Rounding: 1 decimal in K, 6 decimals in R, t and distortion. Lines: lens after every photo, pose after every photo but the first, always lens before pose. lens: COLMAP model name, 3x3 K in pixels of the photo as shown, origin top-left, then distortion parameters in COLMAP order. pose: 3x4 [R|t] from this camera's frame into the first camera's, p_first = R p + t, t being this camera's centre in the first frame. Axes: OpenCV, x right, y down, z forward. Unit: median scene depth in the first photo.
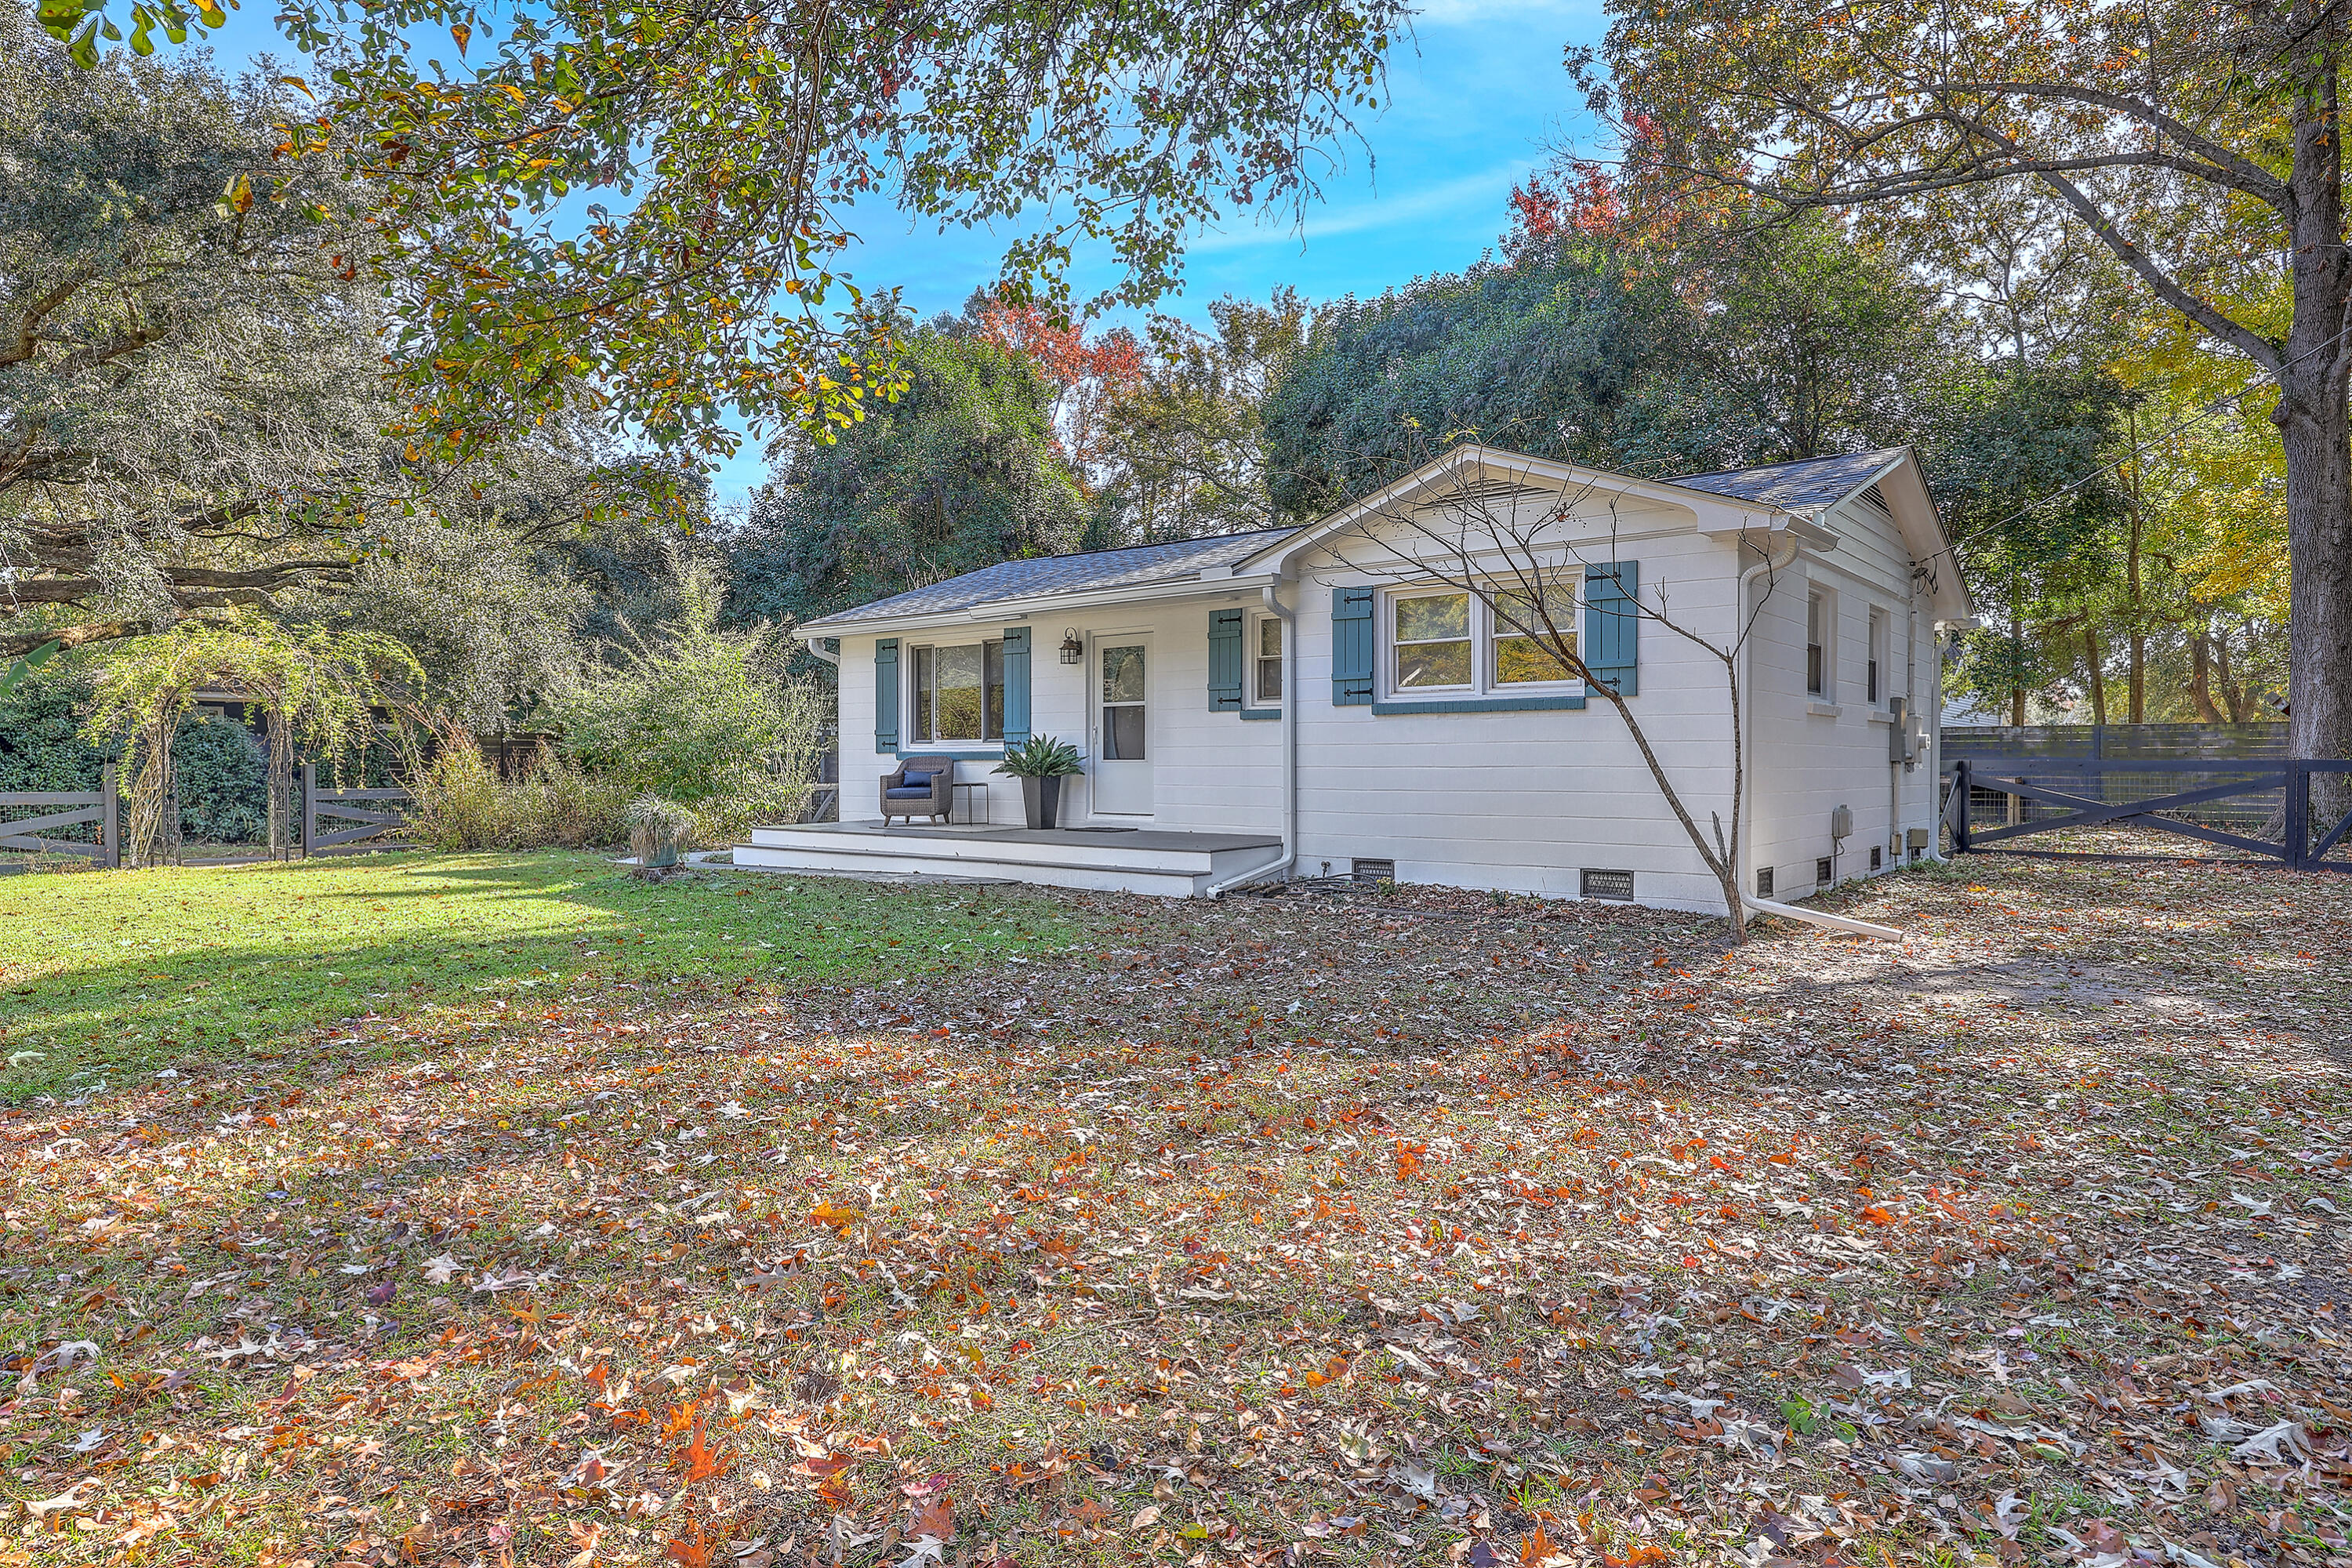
lens RADIAL K [[1377.7, 0, 1165.7], [0, 1377.7, 785.3], [0, 0, 1]] dist [0.002197, -0.001153]
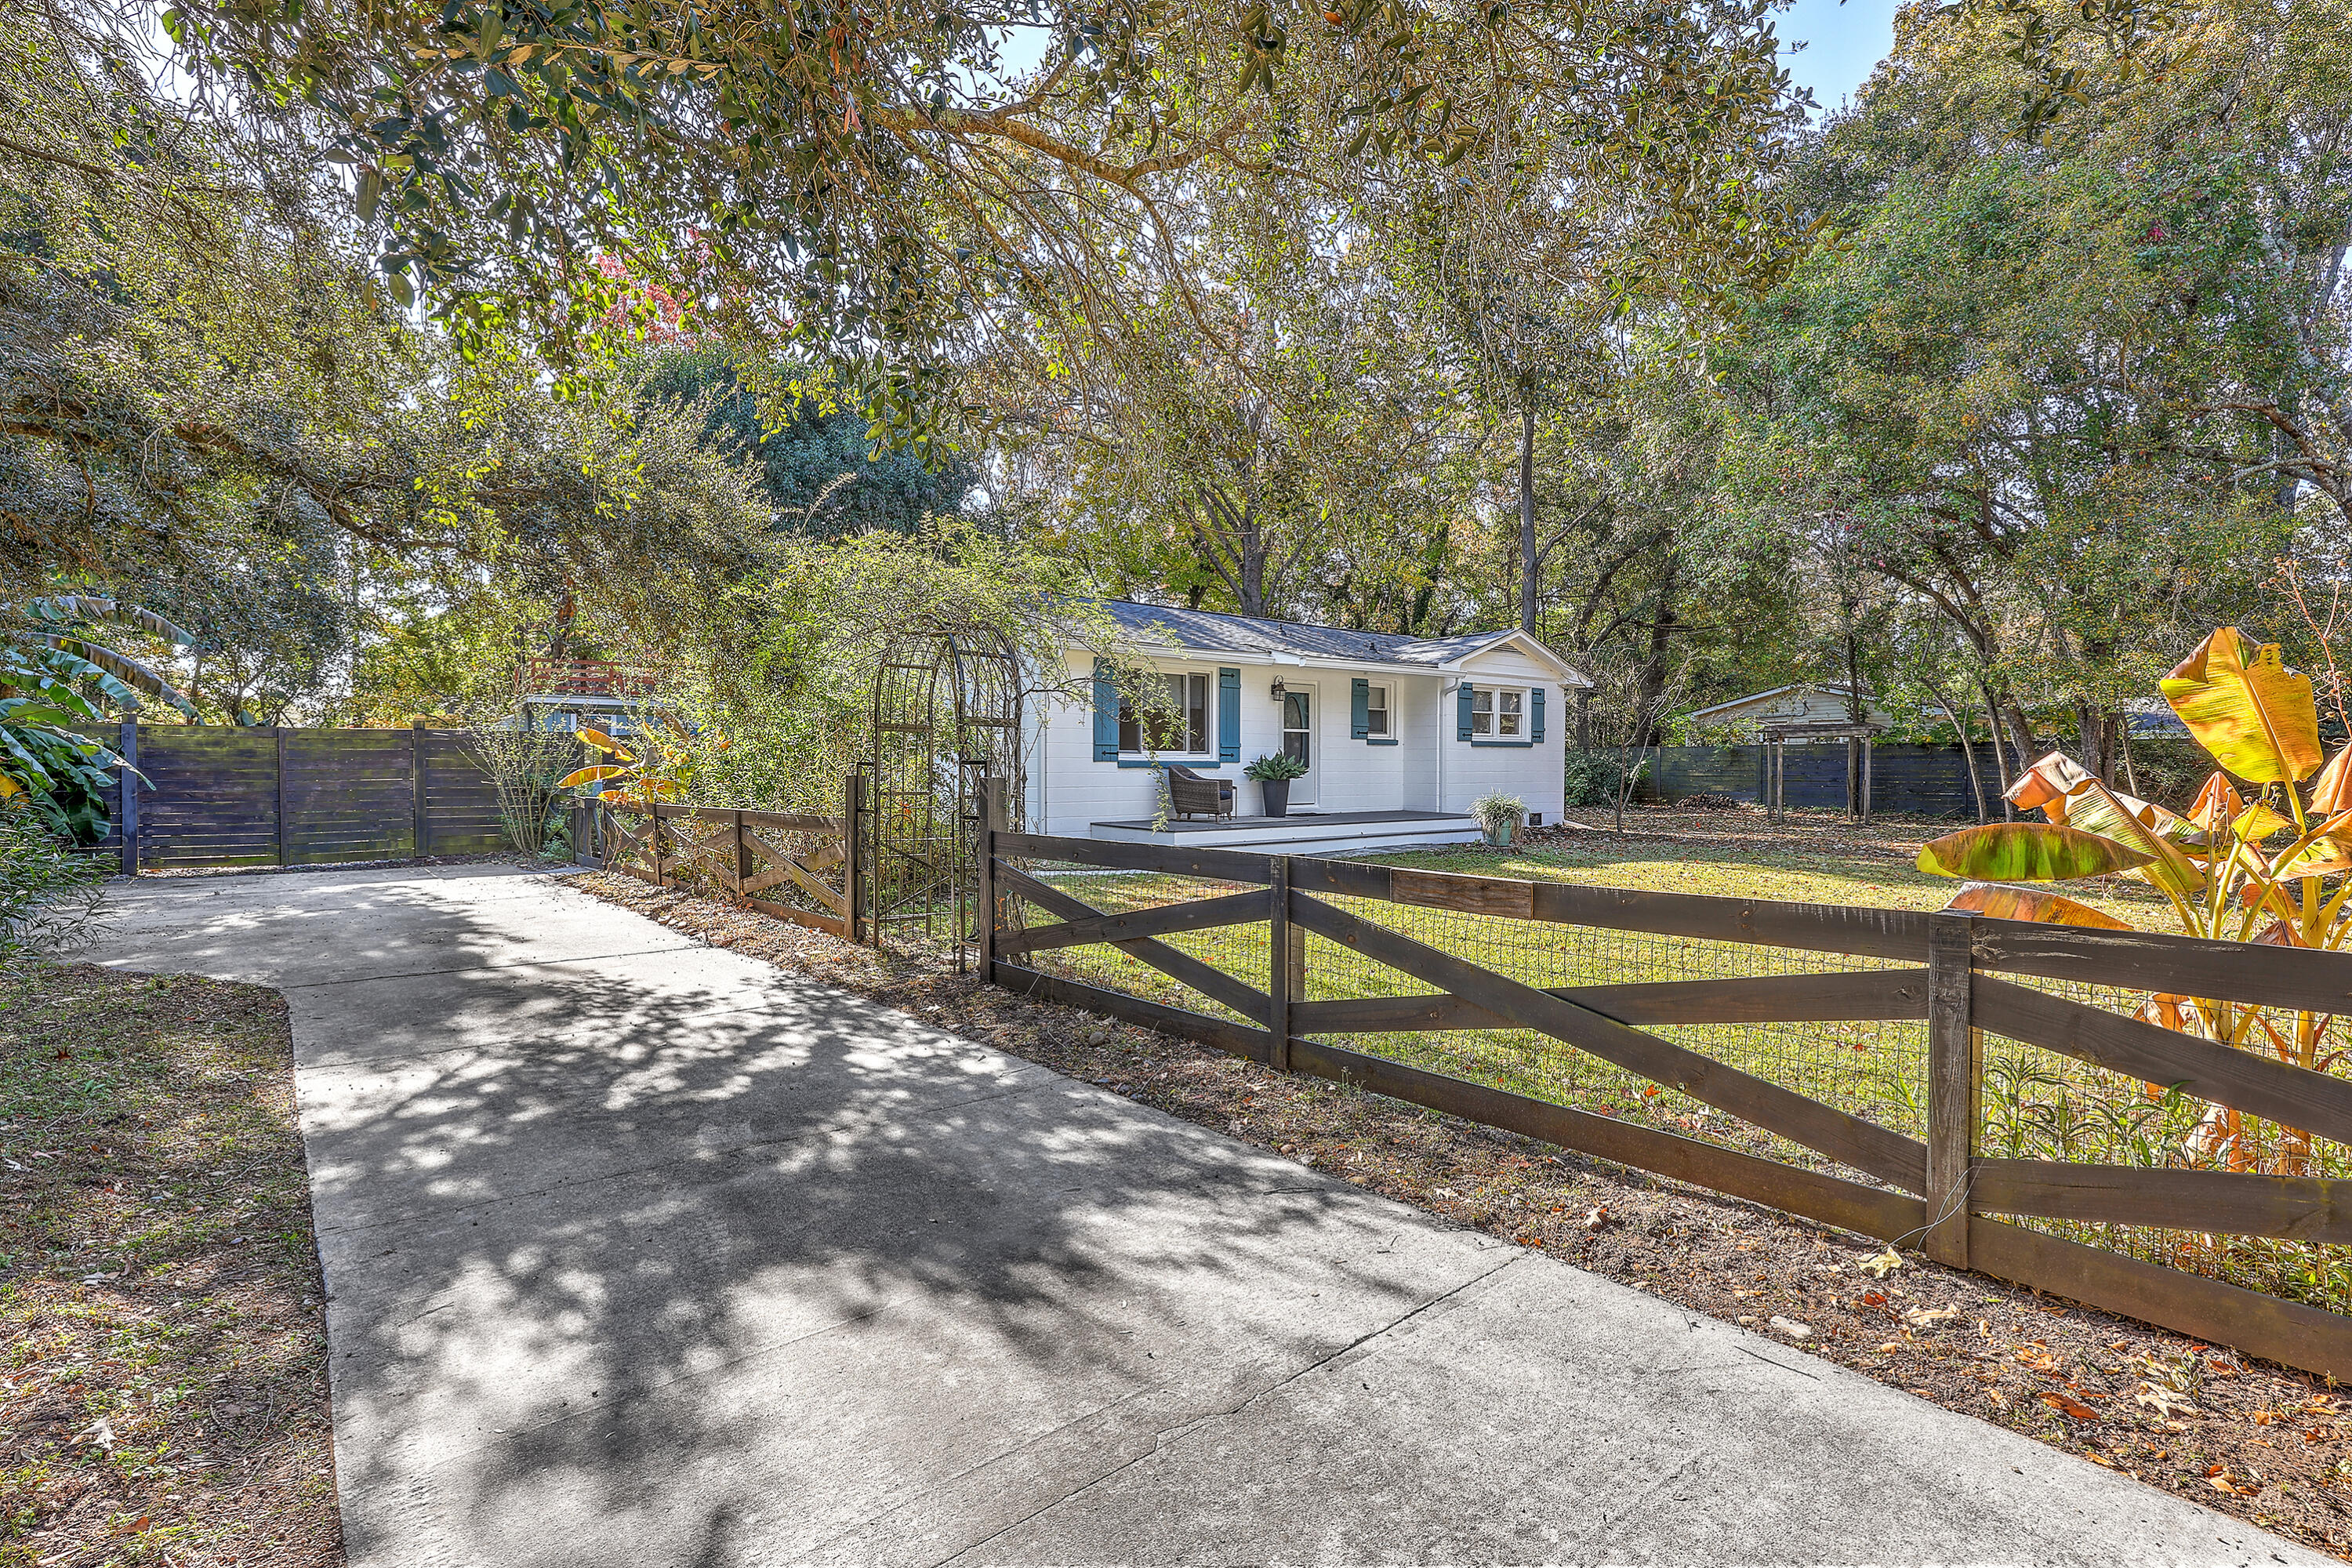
lens RADIAL K [[1136.2, 0, 1175.8], [0, 1136.2, 774.6], [0, 0, 1]] dist [-0.000601, -0.000041]
pose [[0.181779, -0.009338, 0.983295, -1.563205], [0.010950, 0.999912, 0.007471, -0.026507], [-0.983278, 0.009409, 0.181865, 1.107371]]
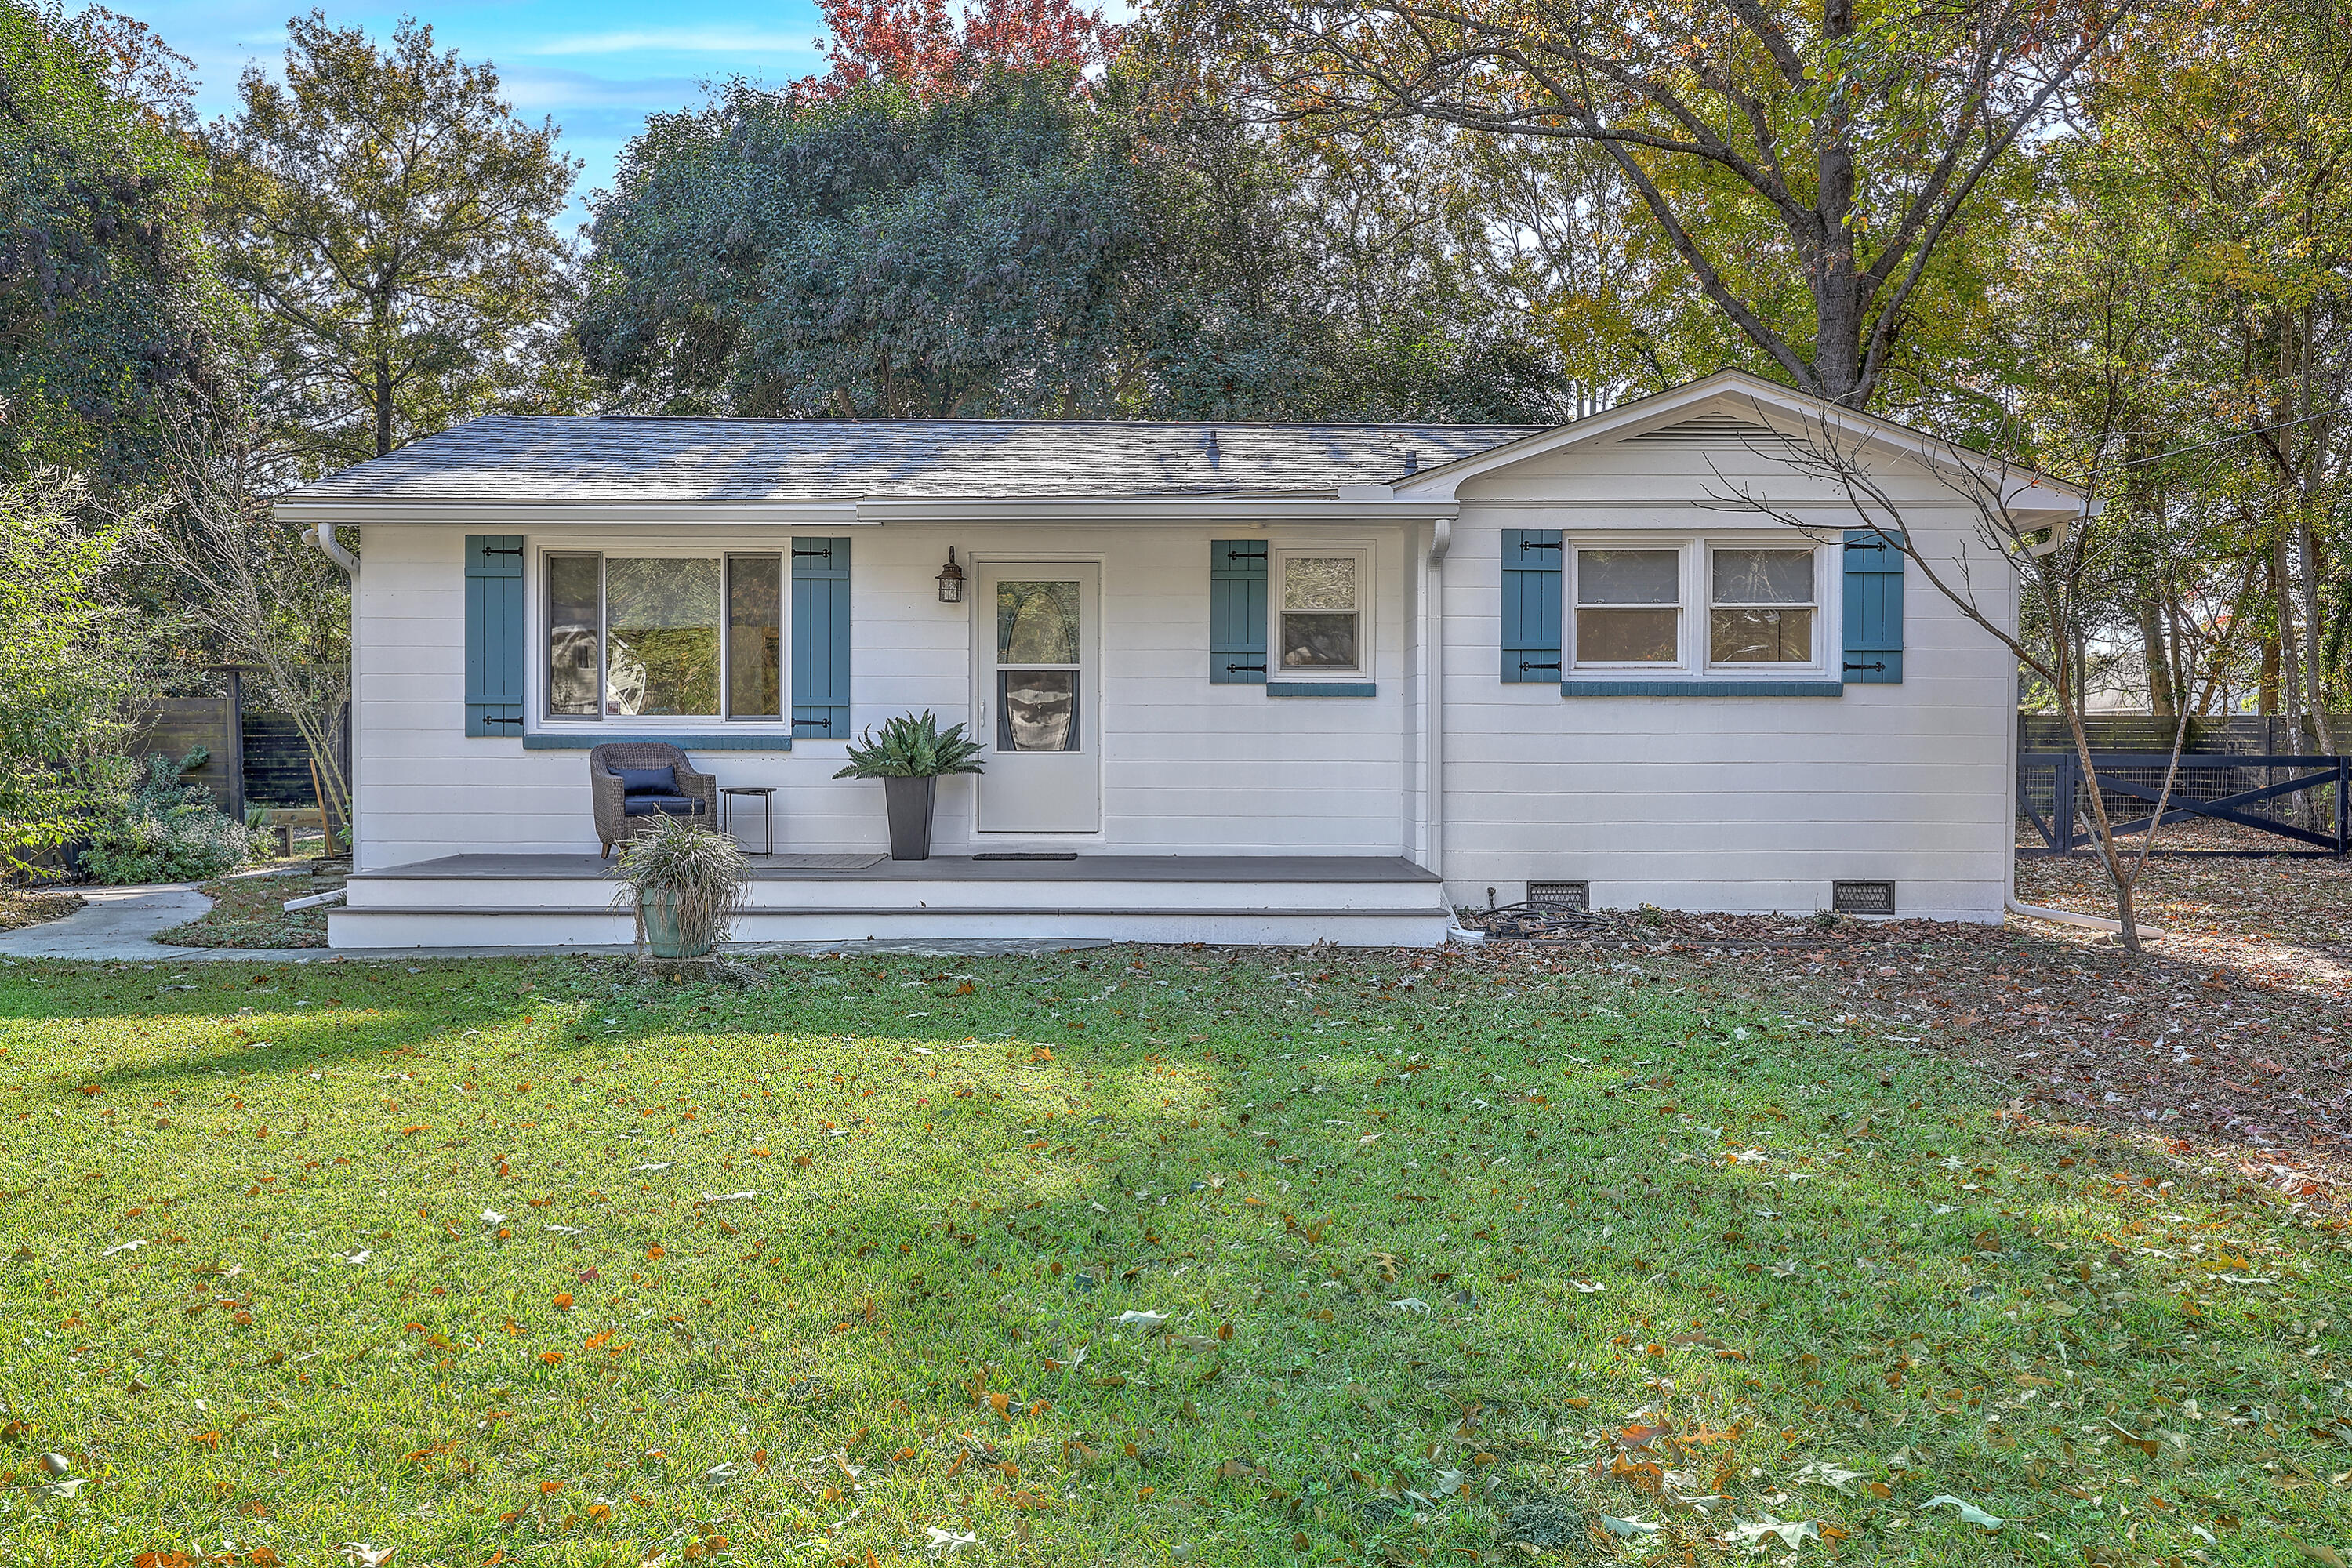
lens RADIAL K [[1846.1, 0, 1182.5], [0, 1846.1, 780.3], [0, 0, 1]] dist [0.000557, 0.012659]
pose [[0.775542, -0.008750, 0.631236, -0.664792], [0.005970, 0.999961, 0.006526, -0.011464], [-0.631268, -0.001293, 0.775564, 0.318972]]
